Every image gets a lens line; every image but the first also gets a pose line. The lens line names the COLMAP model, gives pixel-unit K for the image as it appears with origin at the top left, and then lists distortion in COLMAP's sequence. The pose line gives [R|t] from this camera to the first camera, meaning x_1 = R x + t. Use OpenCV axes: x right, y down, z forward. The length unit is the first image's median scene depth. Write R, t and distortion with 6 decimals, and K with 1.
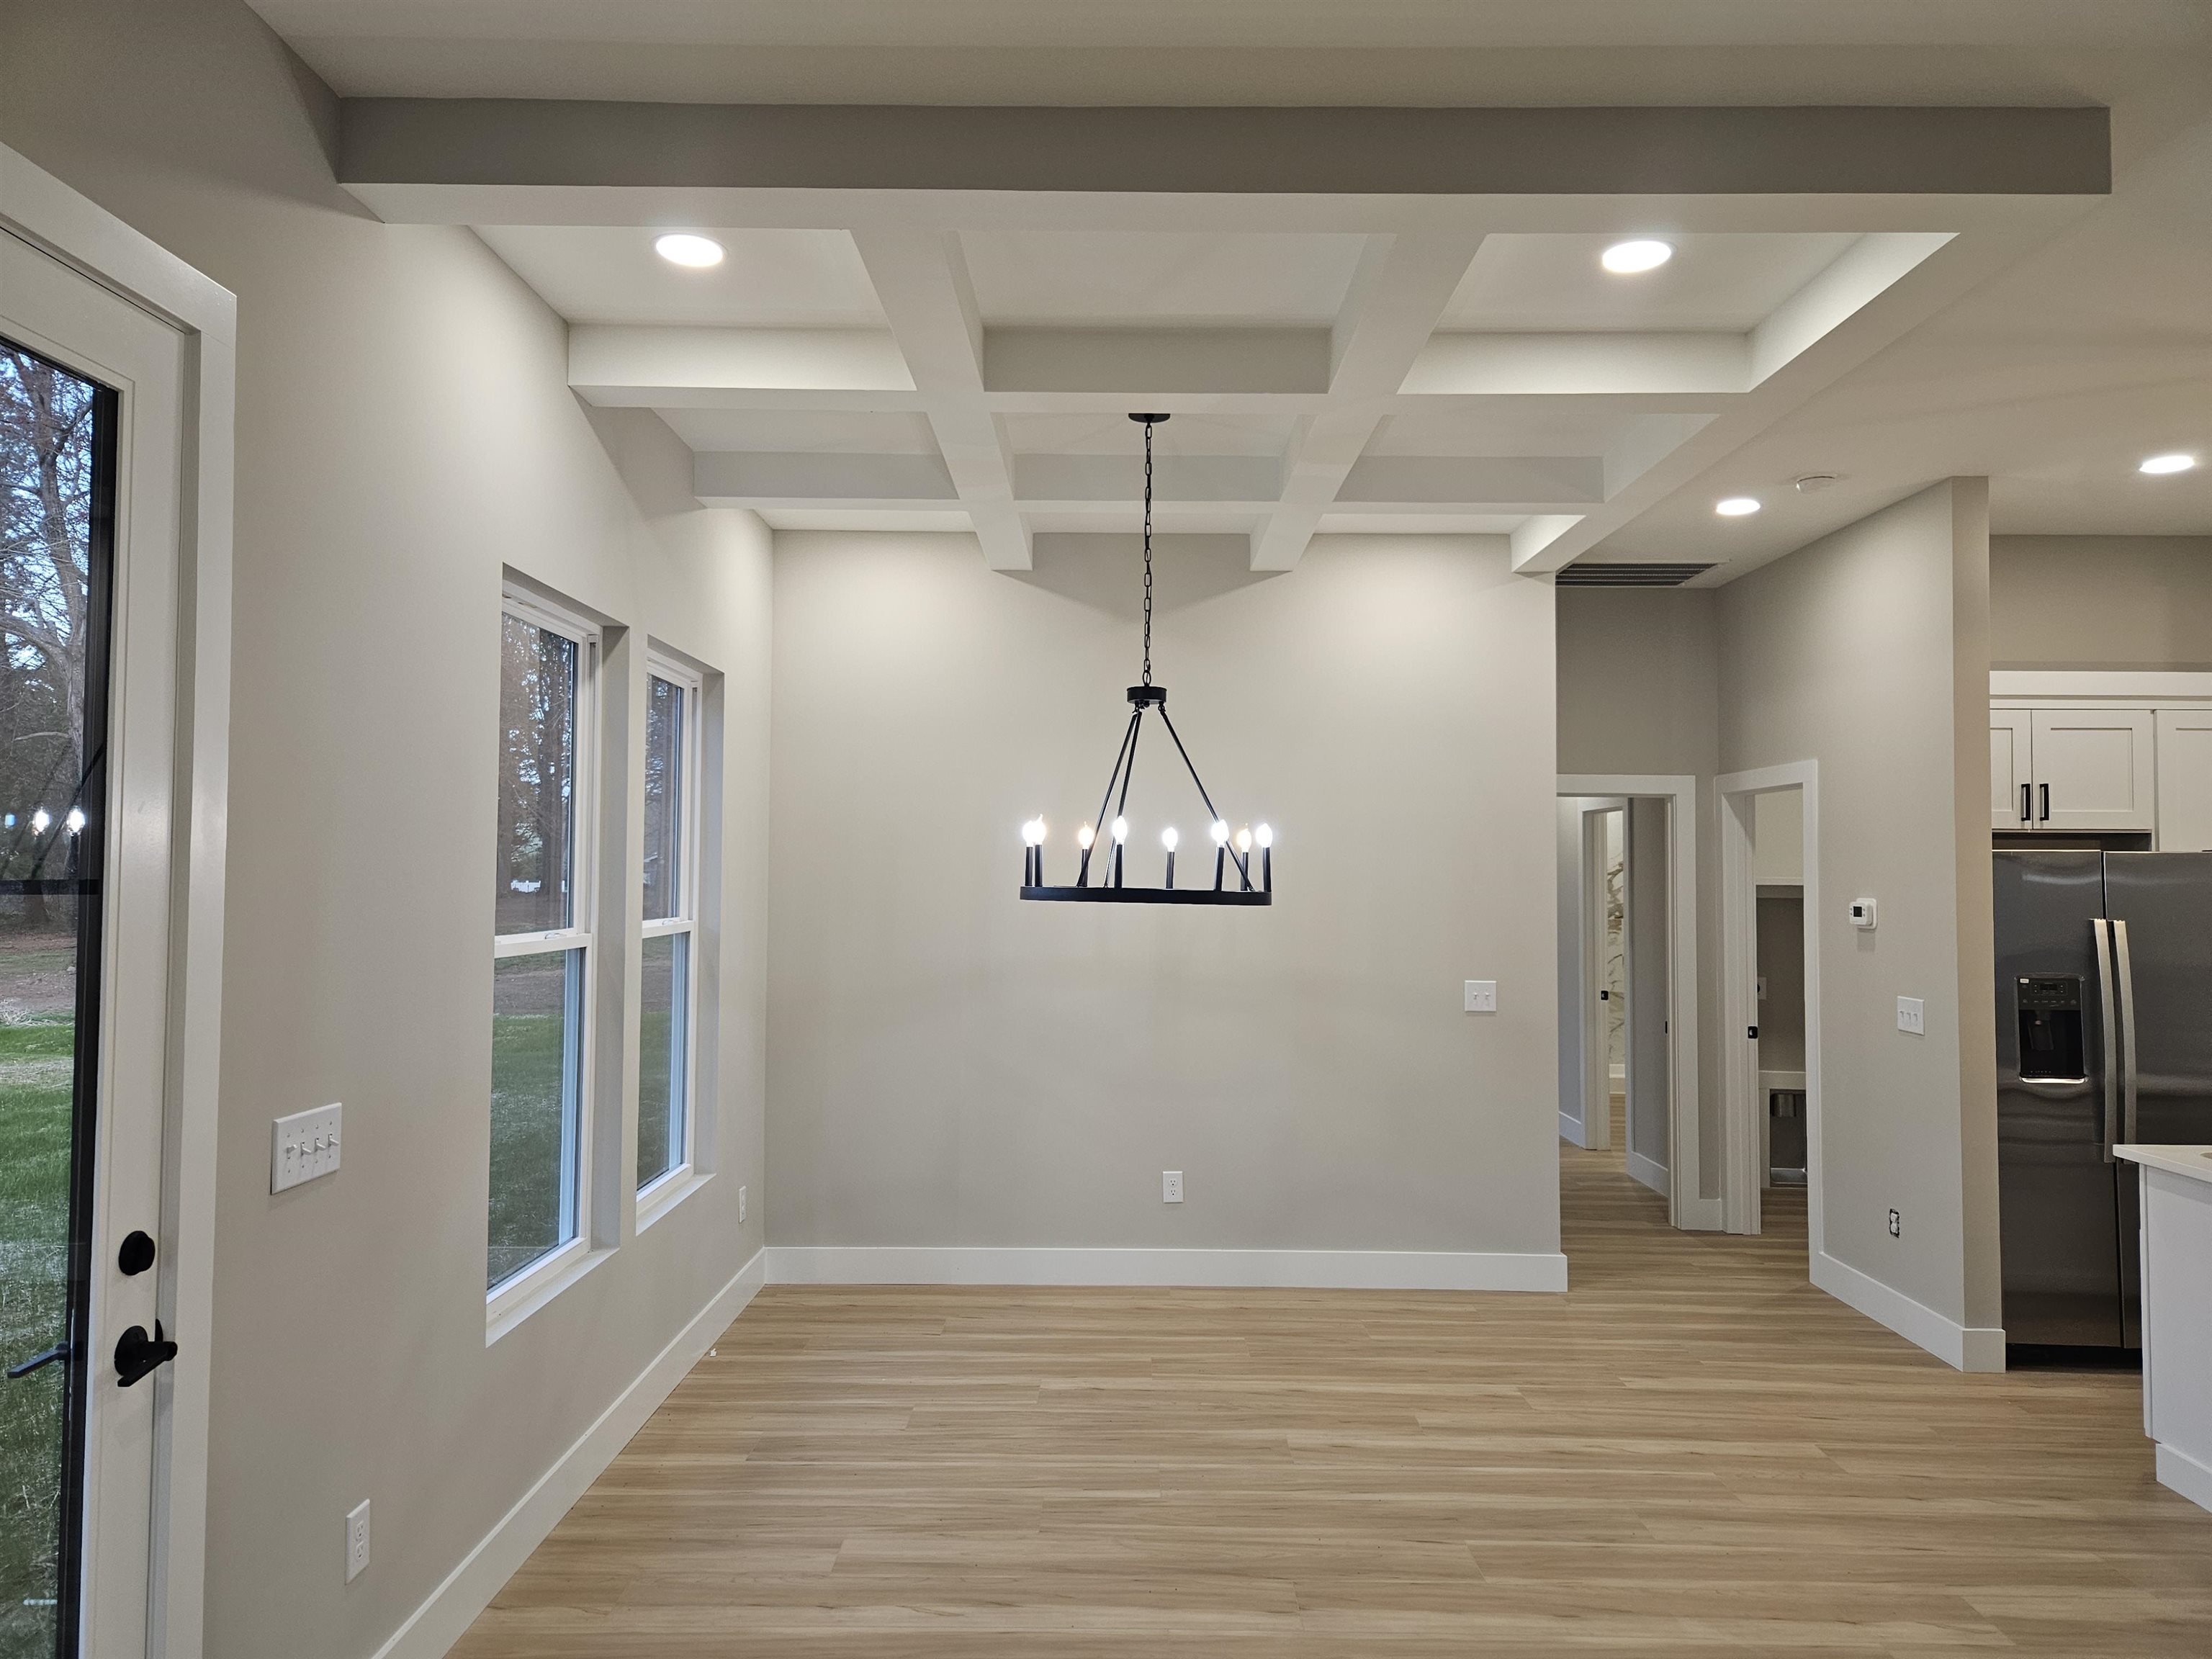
lens RADIAL K [[1524.0, 0, 1102.1], [0, 1524.0, 823.7], [0, 0, 1]] dist [0.059988, -0.001439]
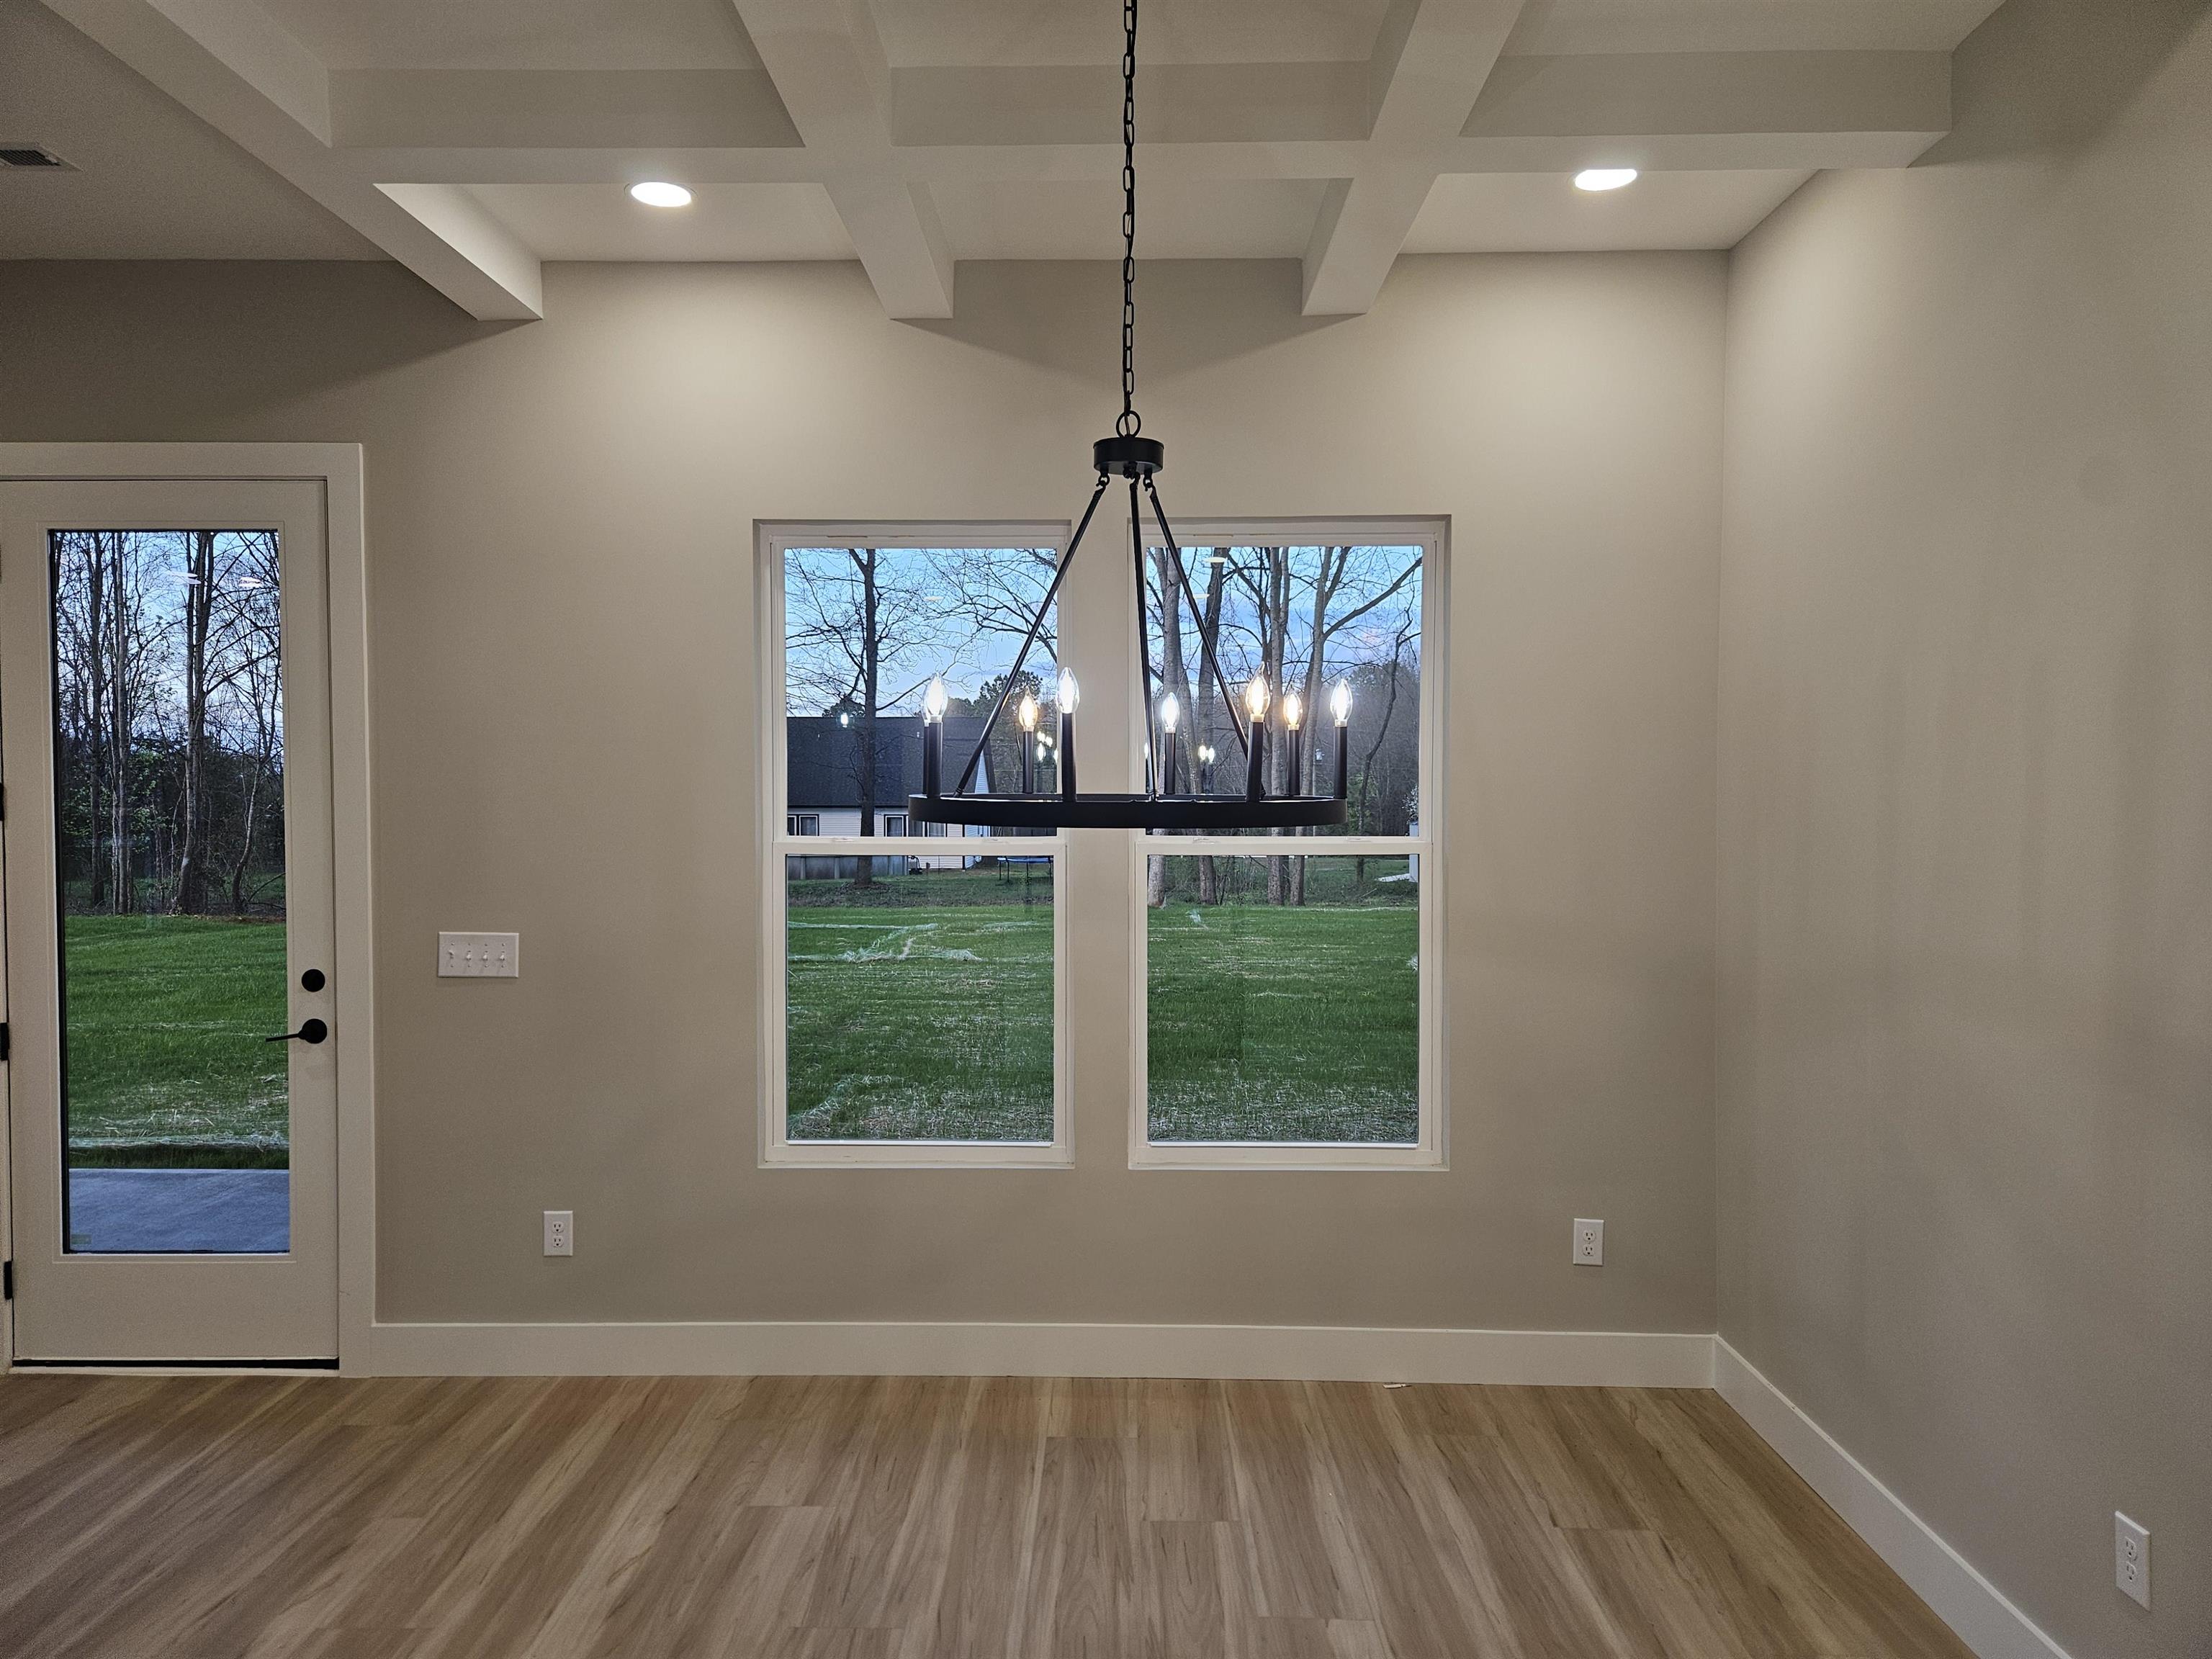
lens RADIAL K [[1524.0, 0, 1106.6], [0, 1524.0, 830.8], [0, 0, 1]] dist [0.059988, -0.001439]
pose [[-0.032661, 0.020099, -0.999264, 0.633717], [0.033552, 0.999256, 0.019002, 0.046124], [0.998903, -0.032907, -0.033311, 1.051225]]
